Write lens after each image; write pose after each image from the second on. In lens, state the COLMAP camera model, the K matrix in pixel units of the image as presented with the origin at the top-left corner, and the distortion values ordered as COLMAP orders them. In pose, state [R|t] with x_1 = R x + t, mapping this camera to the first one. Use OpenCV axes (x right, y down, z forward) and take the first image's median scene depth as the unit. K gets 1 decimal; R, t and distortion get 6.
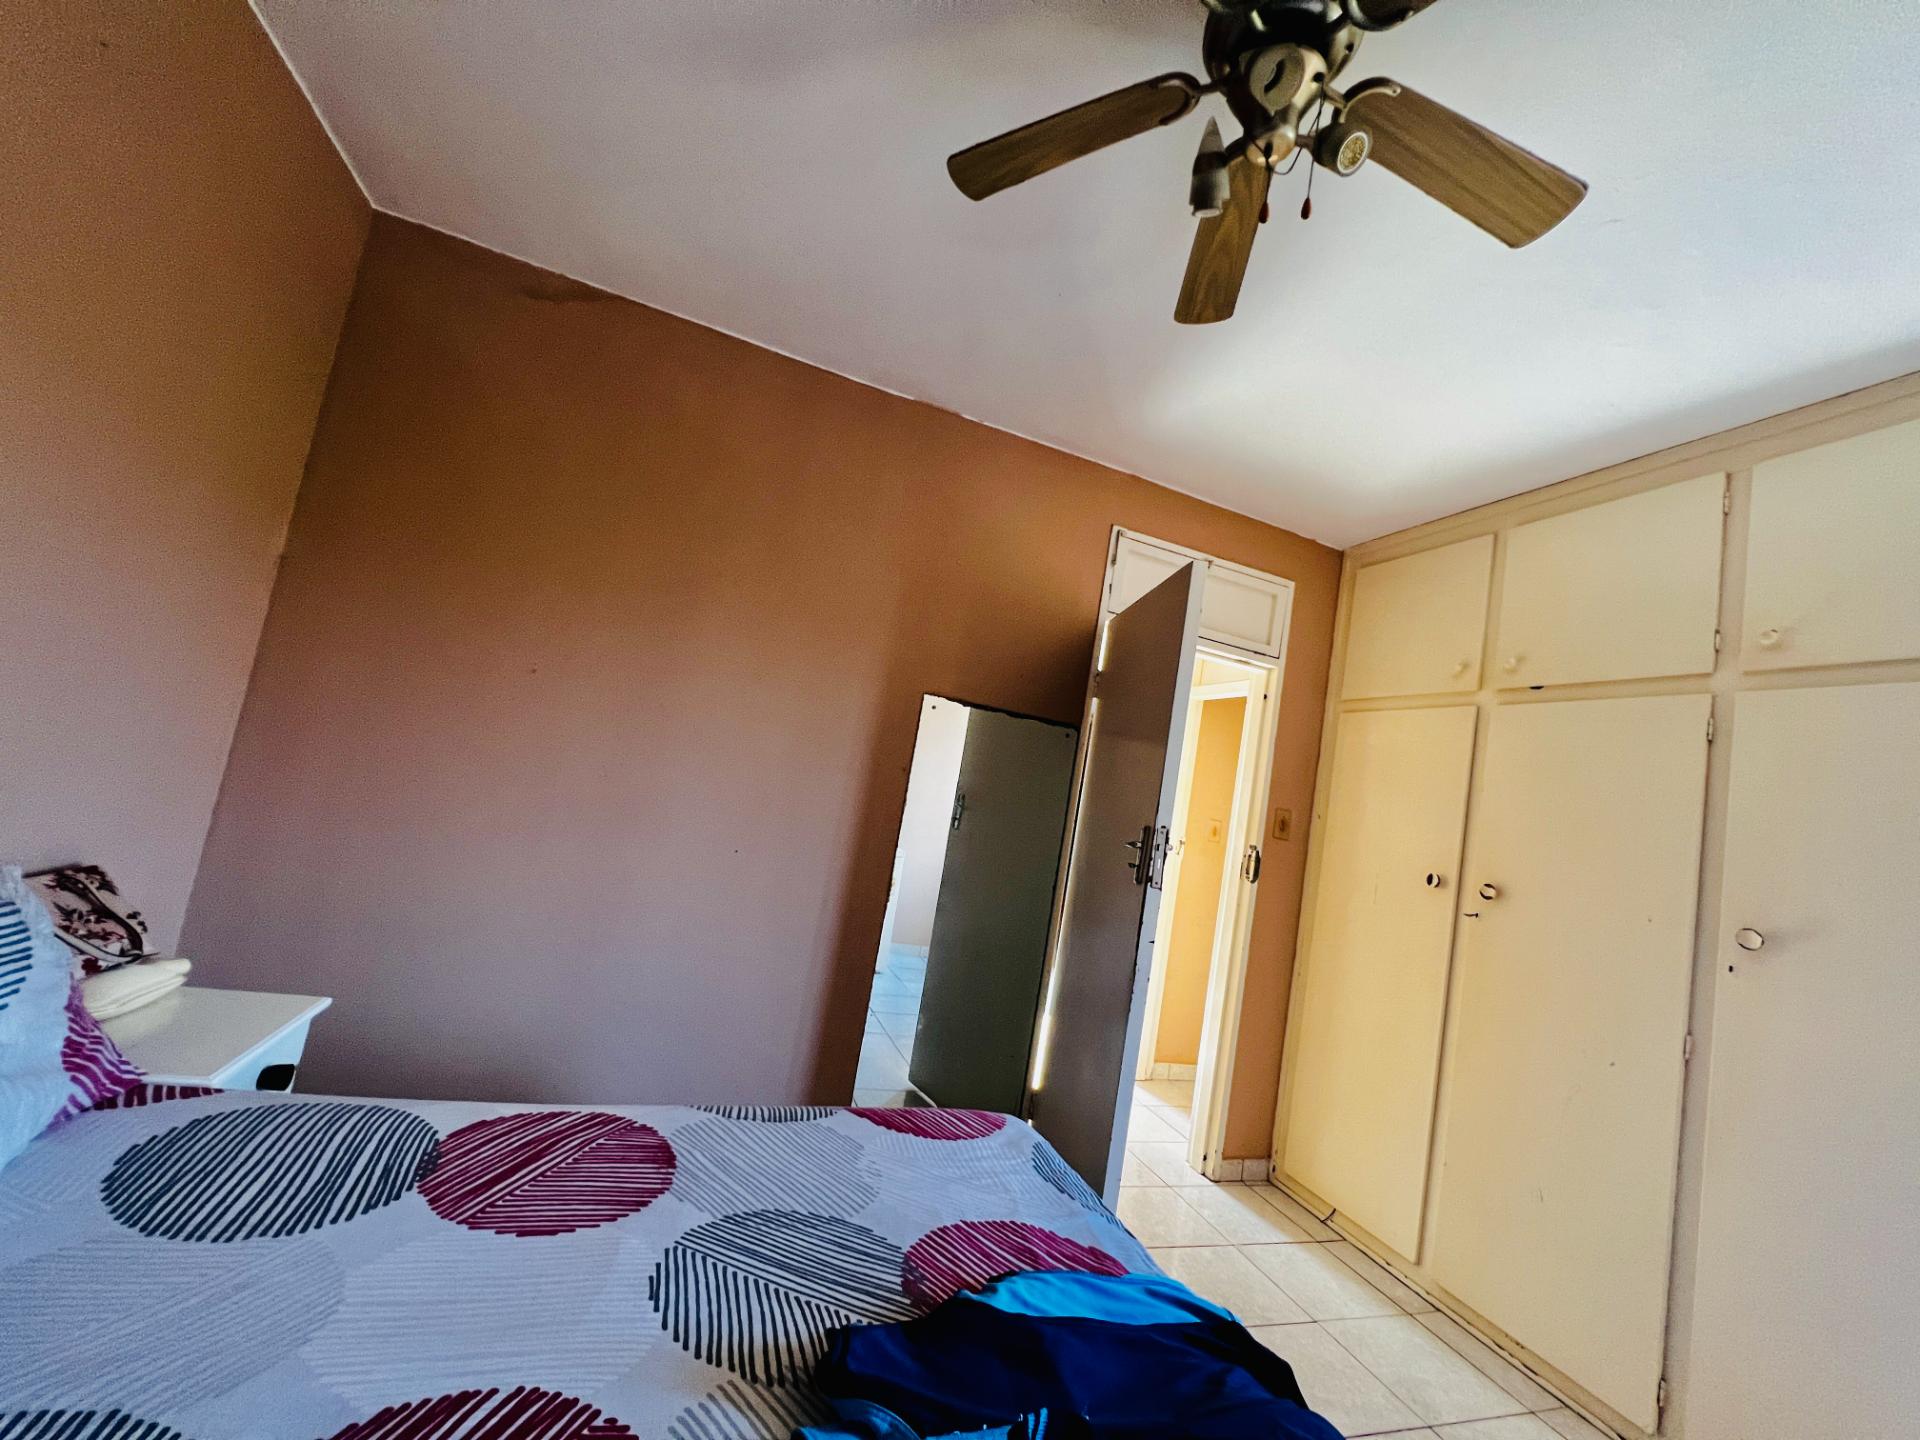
lens RADIAL K [[767.1, 0, 962.1], [0, 767.1, 718.1], [0, 0, 1]] dist [-0.004081, 0.001136]
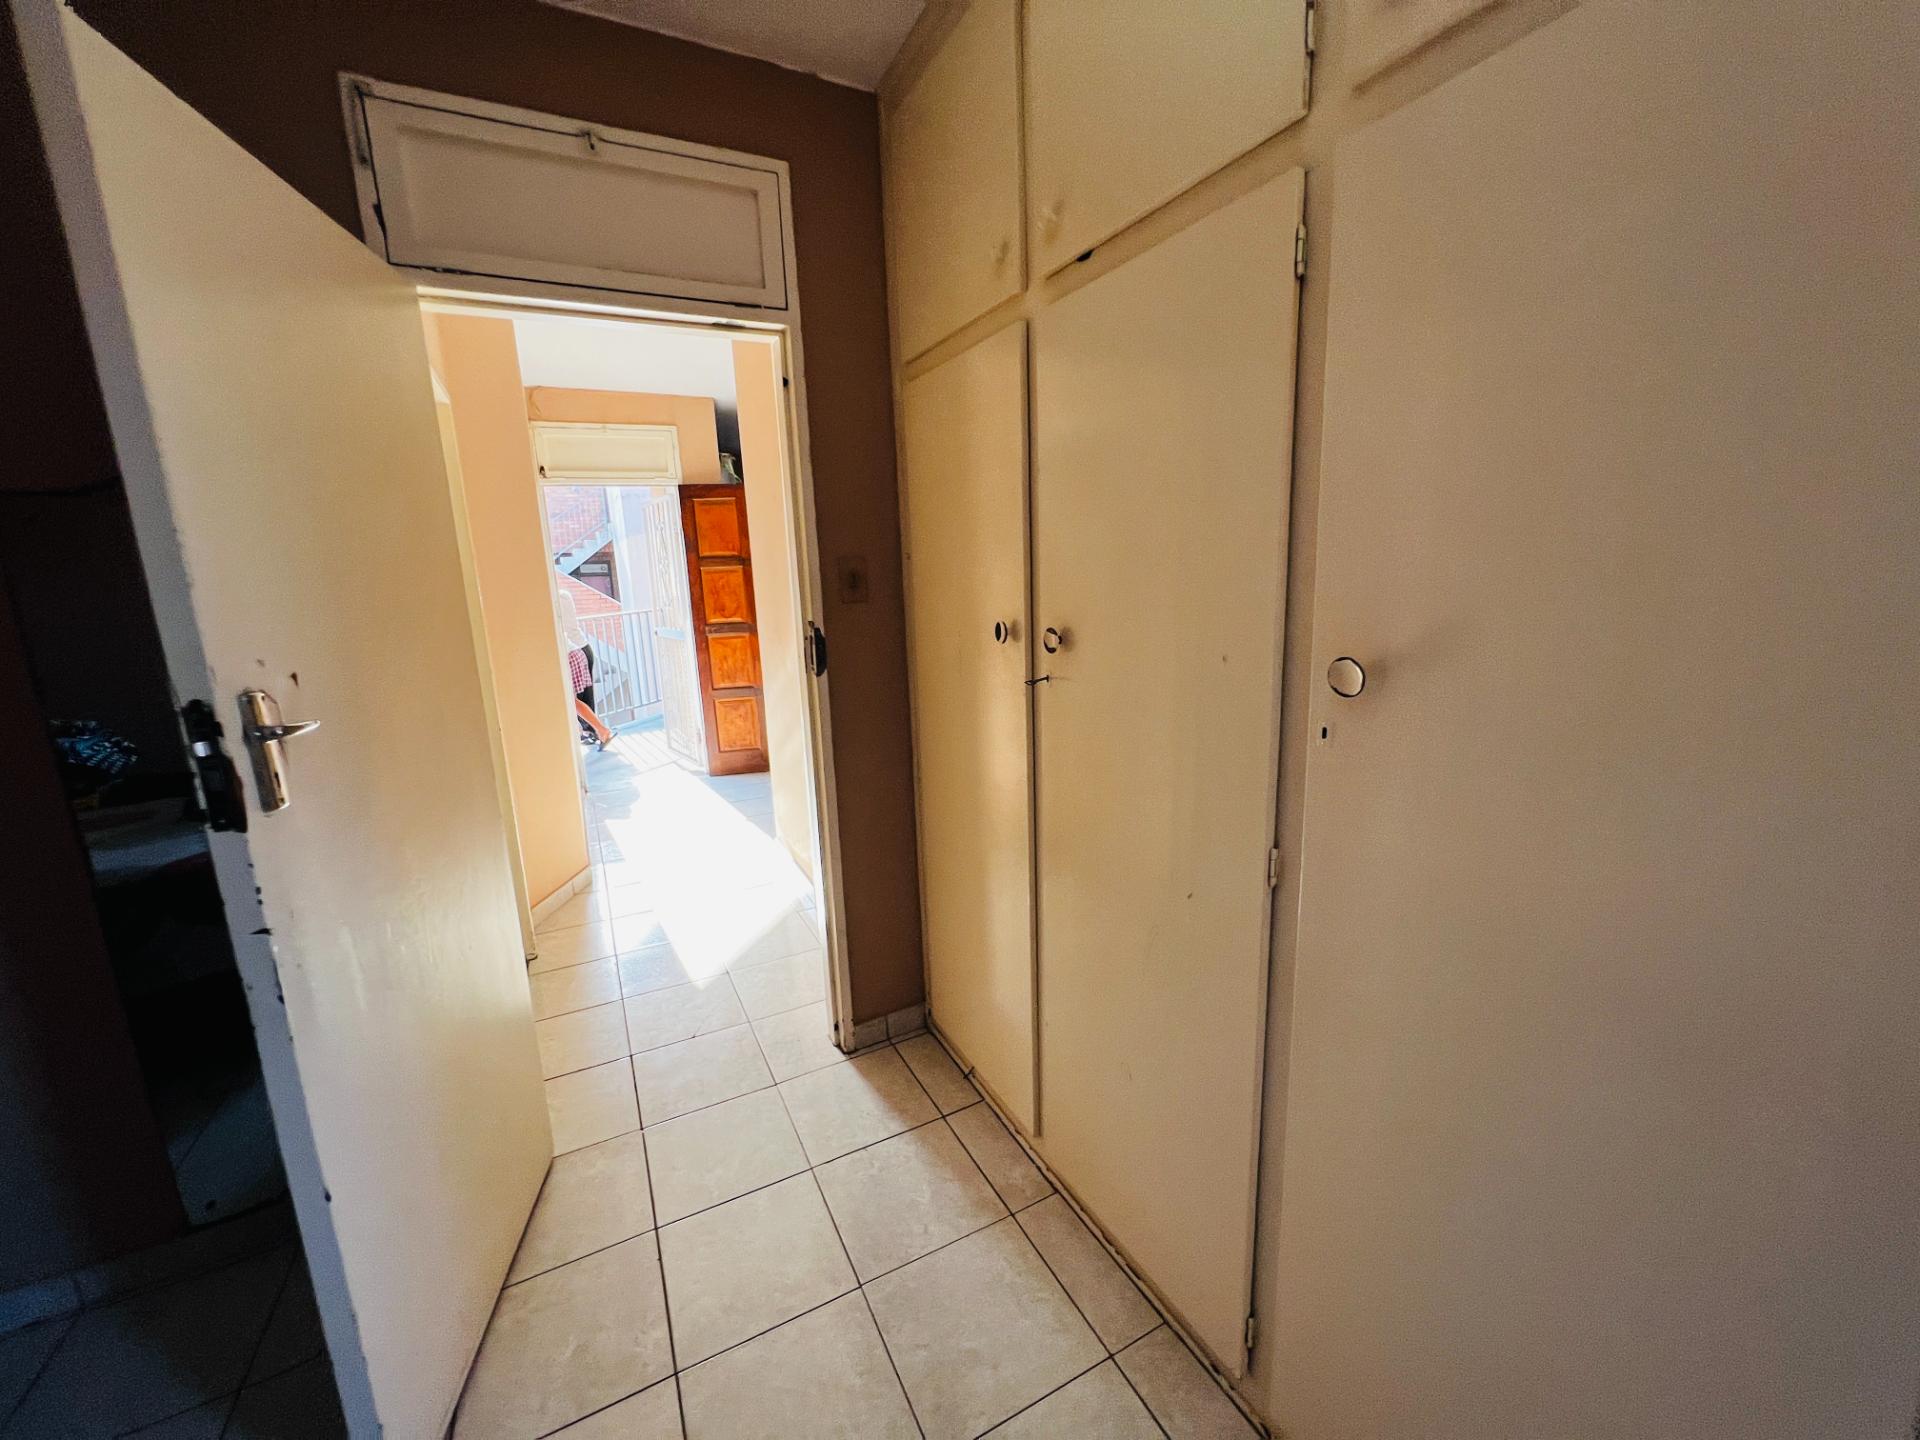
lens RADIAL K [[767.1, 0, 959.3], [0, 767.1, 719.5], [0, 0, 1]] dist [-0.004081, 0.001136]
pose [[0.970487, -0.225865, 0.084496, 0.509000], [0.189870, 0.931685, 0.309698, 0.075230], [-0.148674, -0.284514, 0.947073, 0.380741]]
